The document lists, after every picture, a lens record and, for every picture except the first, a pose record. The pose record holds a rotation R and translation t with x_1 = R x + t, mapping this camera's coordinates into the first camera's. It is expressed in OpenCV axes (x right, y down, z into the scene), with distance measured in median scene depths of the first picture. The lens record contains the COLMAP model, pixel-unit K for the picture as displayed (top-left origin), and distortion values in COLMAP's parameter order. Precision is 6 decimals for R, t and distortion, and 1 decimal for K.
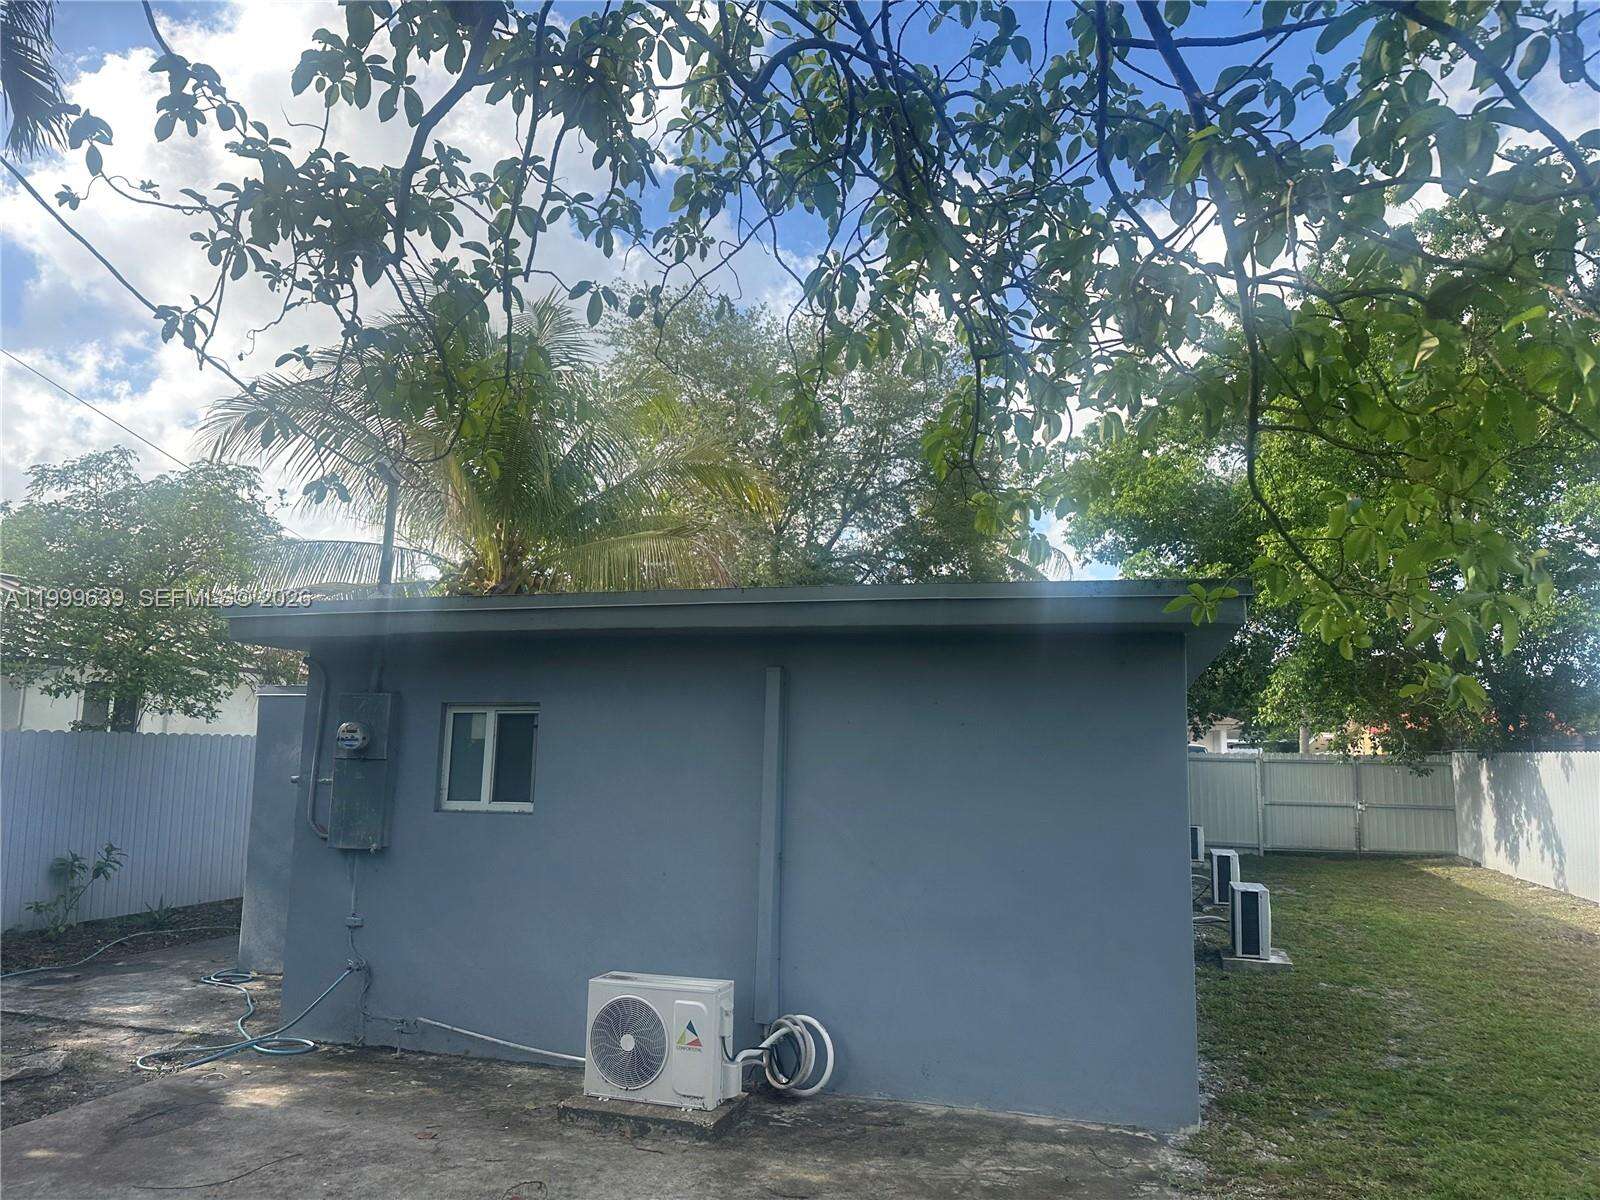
lens RADIAL K [[1125.4, 0, 800.0], [0, 1125.4, 600.0], [0, 0, 1]] dist [0.002167, 0.000602]
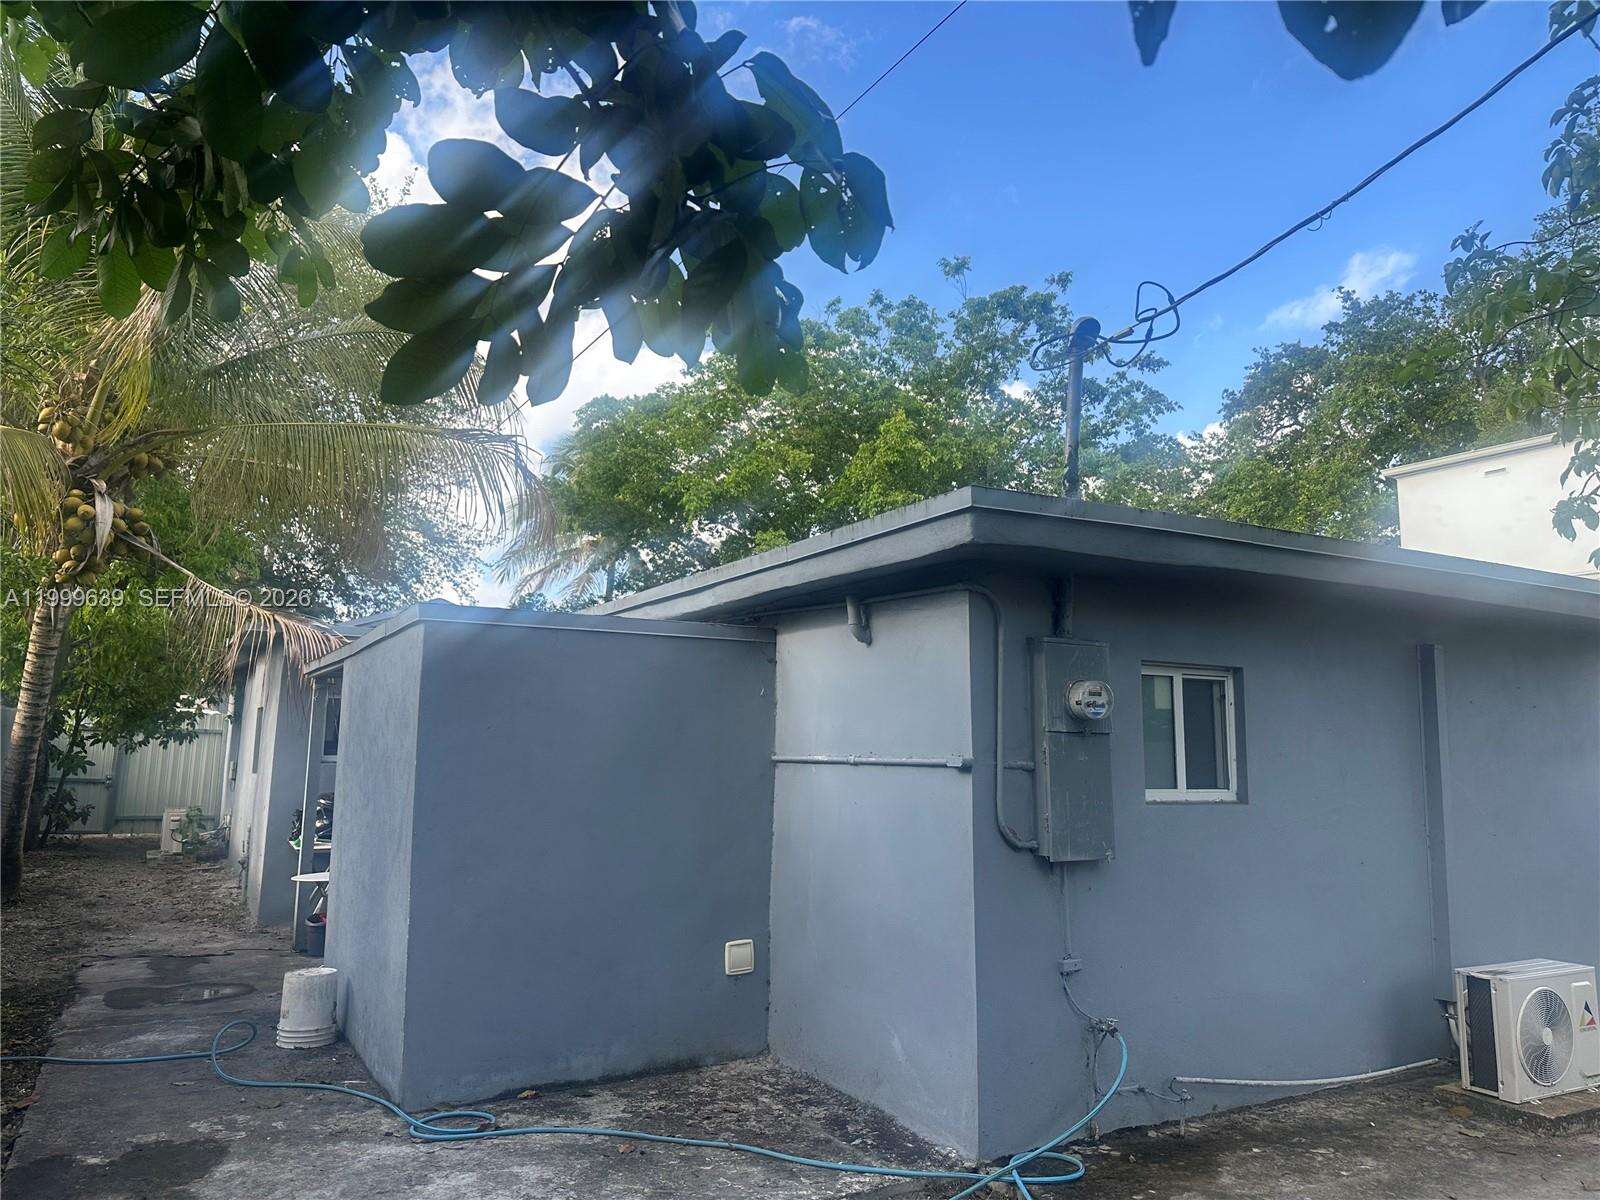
lens RADIAL K [[1125.4, 0, 800.0], [0, 1125.4, 600.0], [0, 0, 1]] dist [0.002167, 0.000602]
pose [[0.685318, 0.097898, 0.721633, -1.046703], [-0.108941, 0.993554, -0.031328, 0.101156], [-0.720049, -0.057146, 0.691566, 0.654992]]
